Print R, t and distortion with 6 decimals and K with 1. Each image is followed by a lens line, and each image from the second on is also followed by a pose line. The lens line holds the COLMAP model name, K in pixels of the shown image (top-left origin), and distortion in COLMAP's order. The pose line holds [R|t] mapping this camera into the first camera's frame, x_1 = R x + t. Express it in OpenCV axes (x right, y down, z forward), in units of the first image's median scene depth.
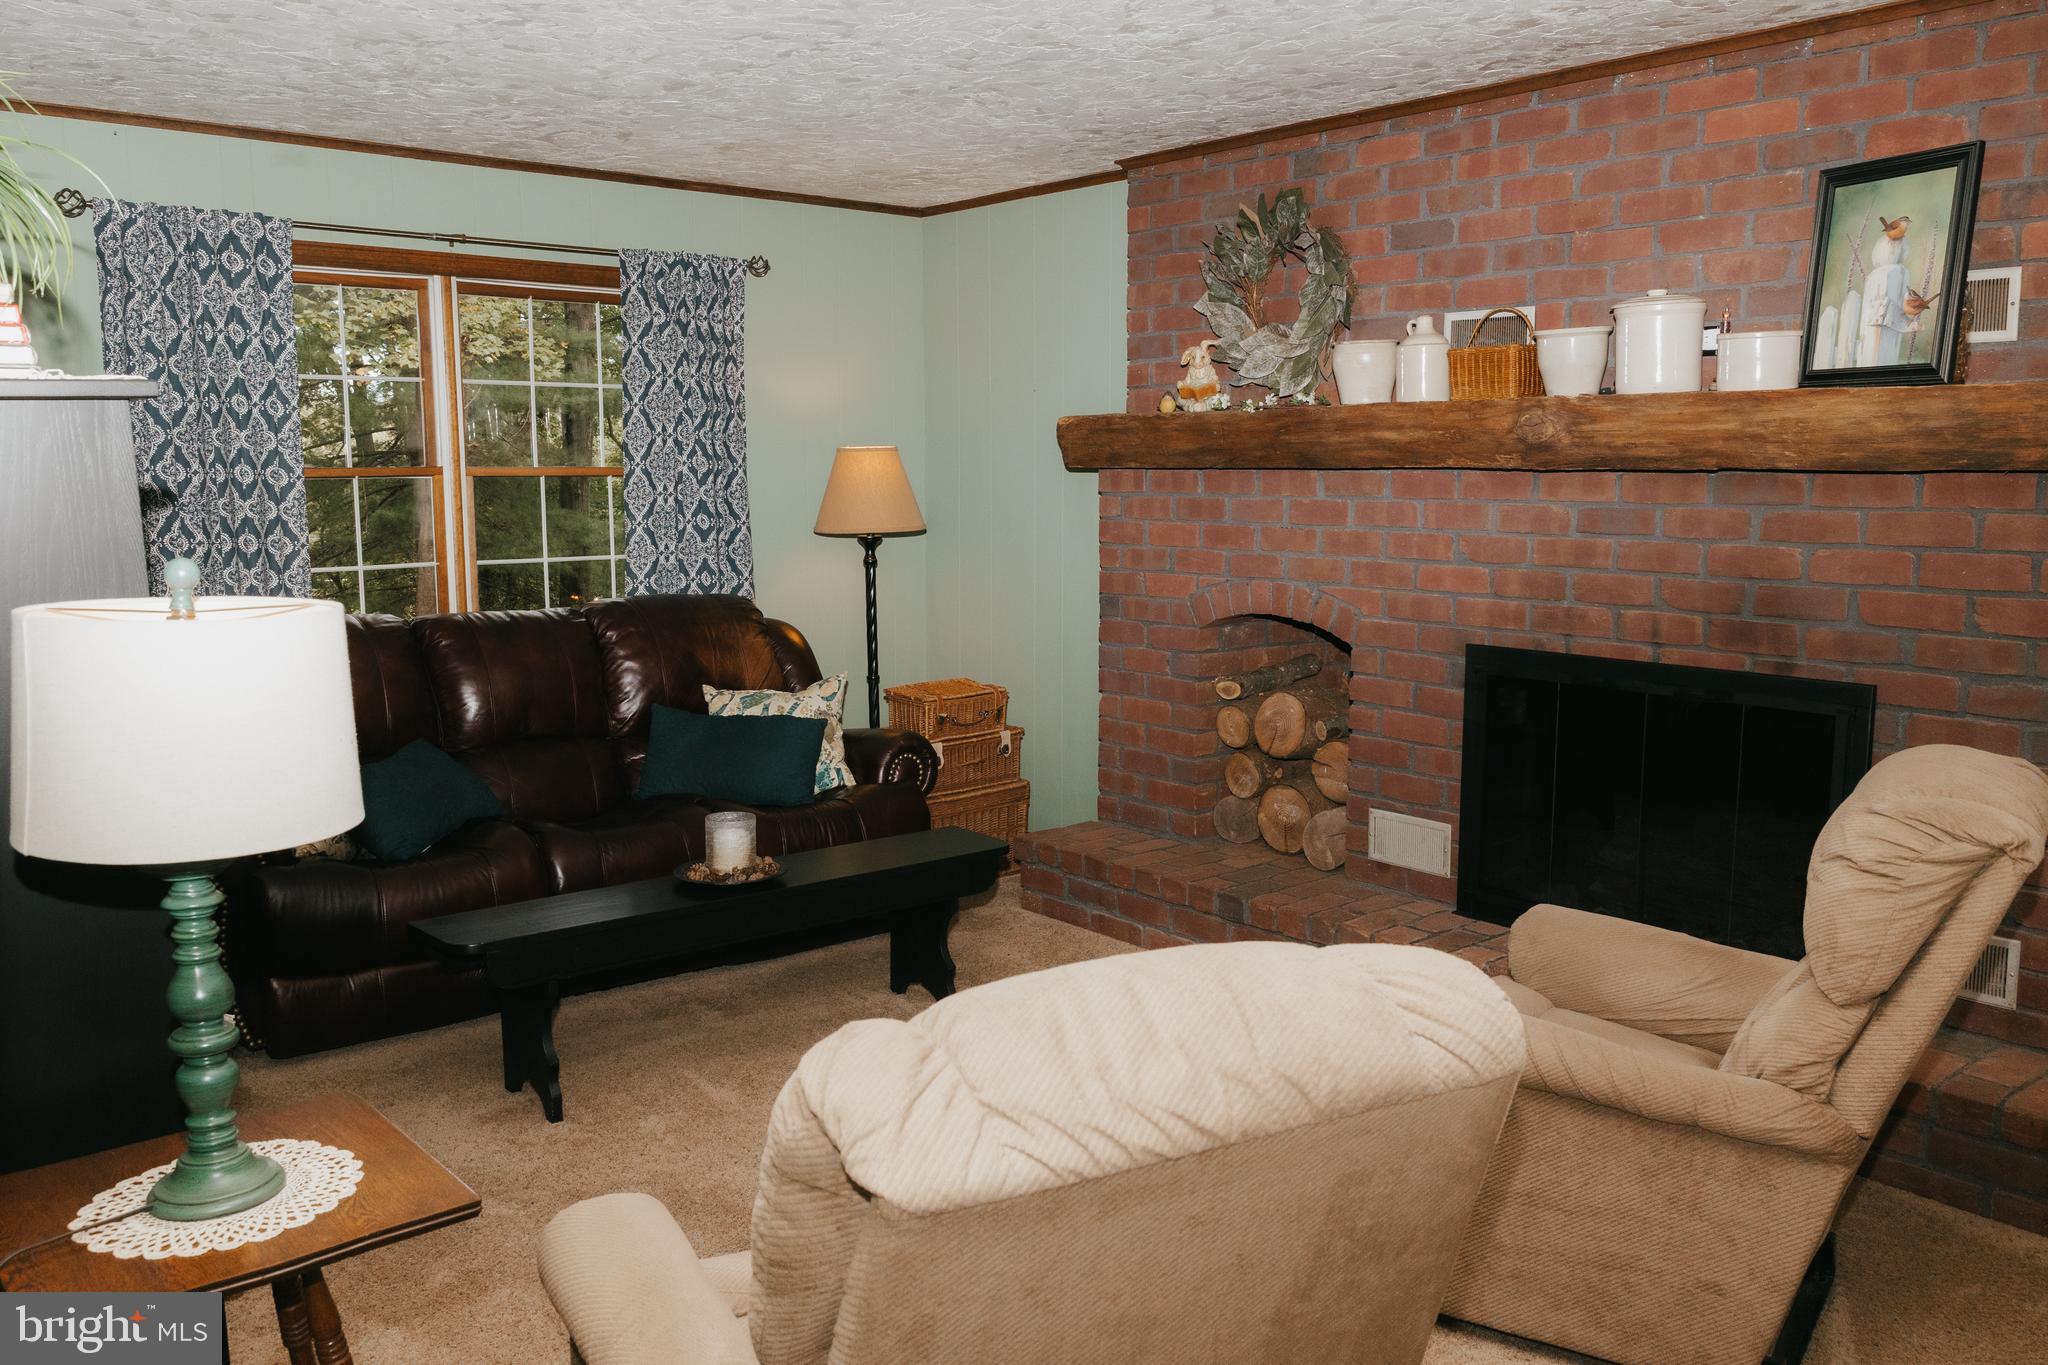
lens RADIAL K [[1687.3, 0, 1024.0], [0, 1687.3, 682.5], [0, 0, 1]] dist [0.003754, -0.000873]
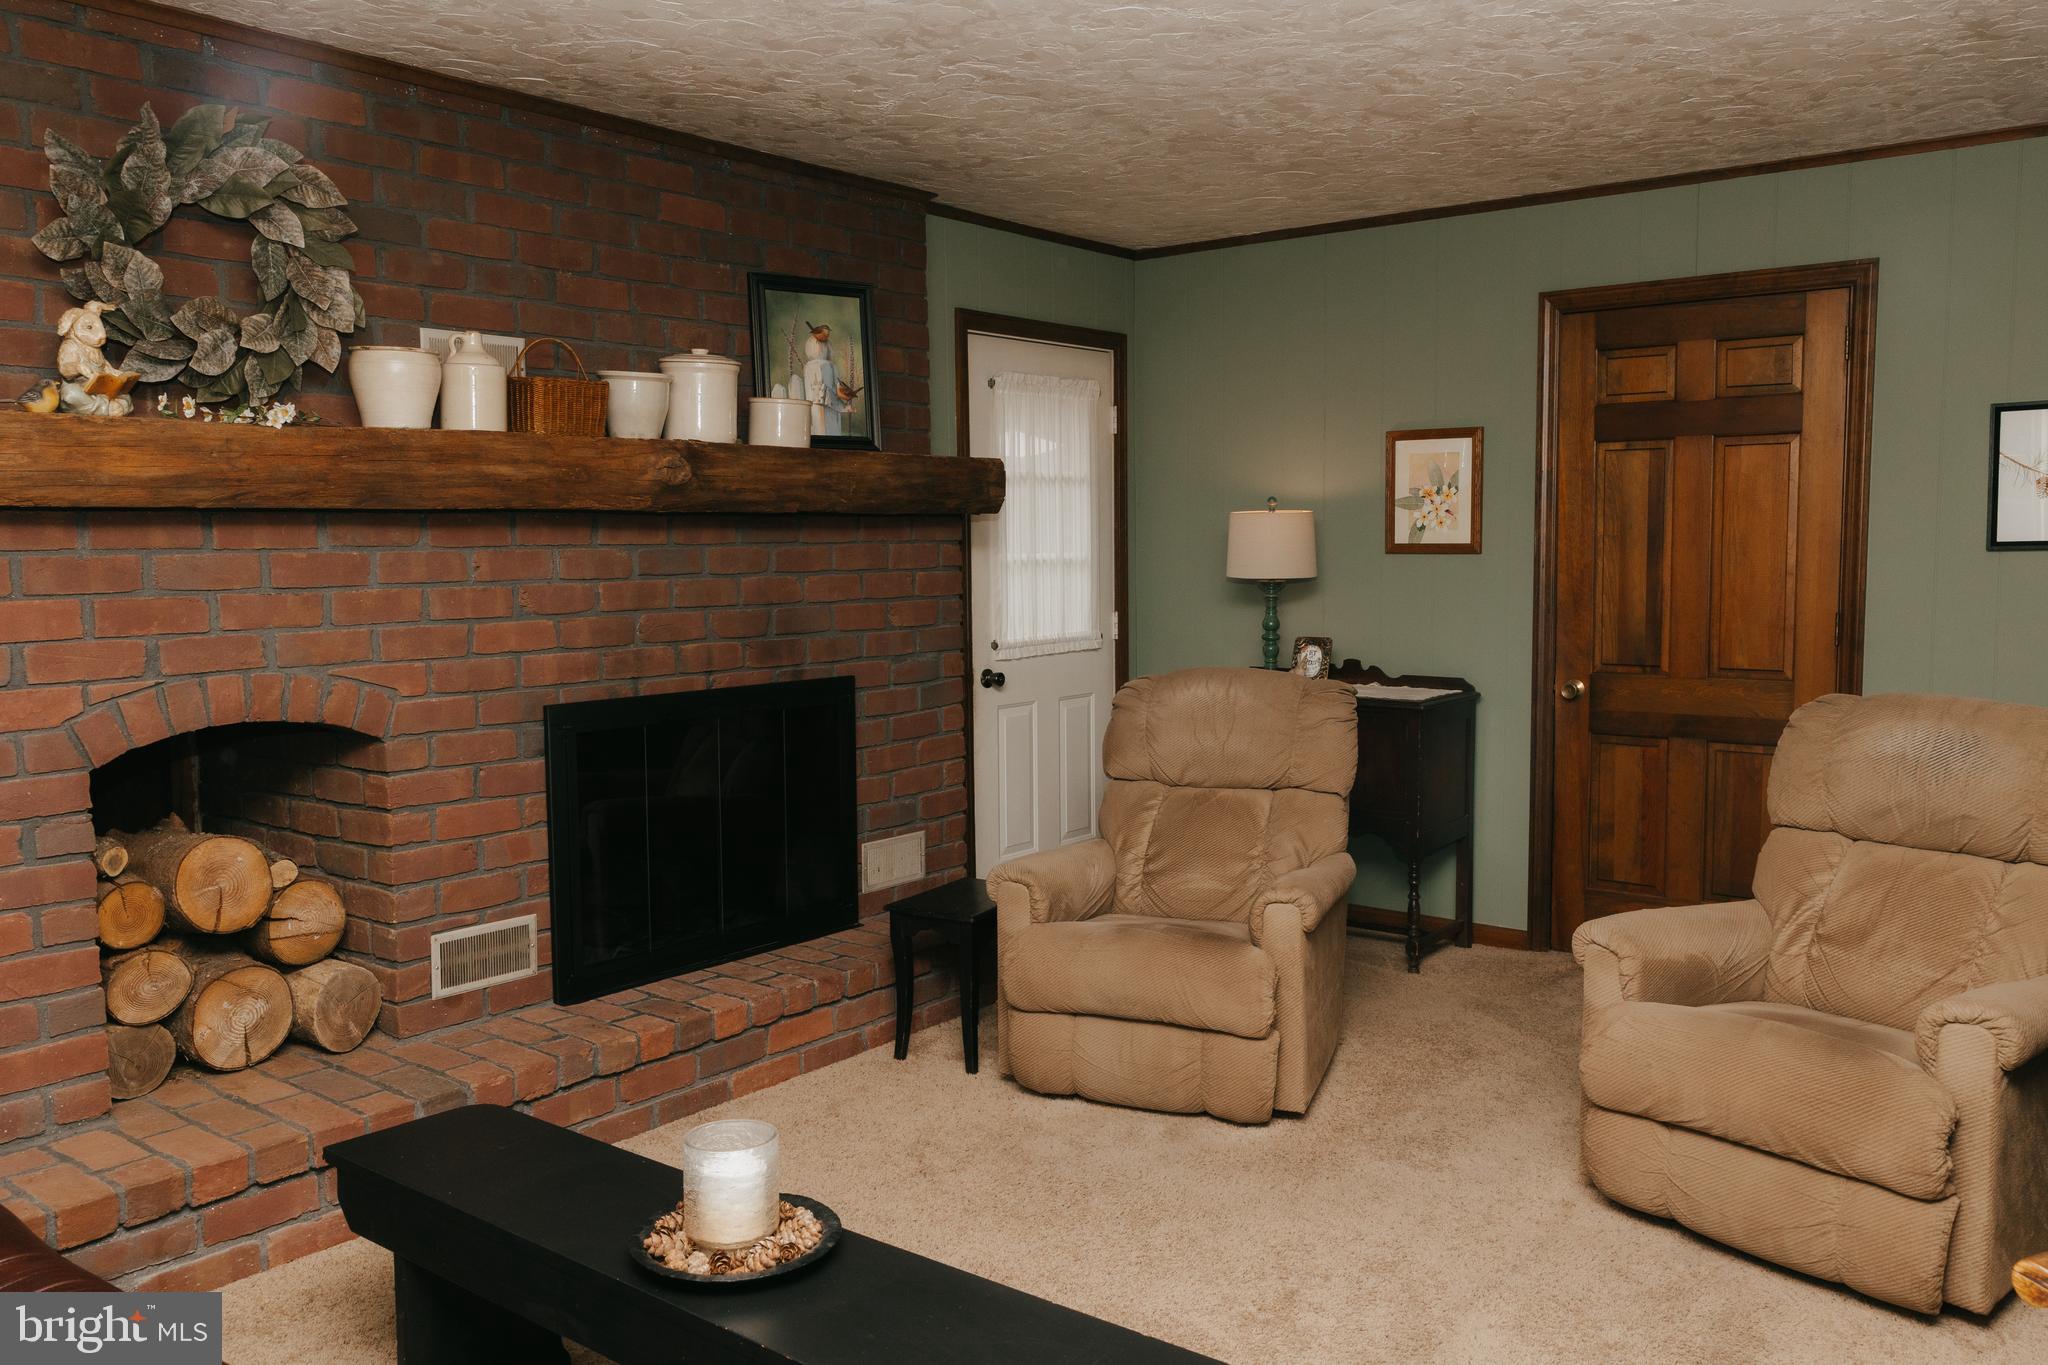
lens RADIAL K [[1687.3, 0, 1024.0], [0, 1687.3, 682.5], [0, 0, 1]] dist [0.003754, -0.000873]
pose [[-0.235098, -0.080859, 0.968603, -0.718686], [0.134591, 0.984225, 0.114831, -0.112401], [-0.962608, 0.157362, -0.220506, 1.027680]]
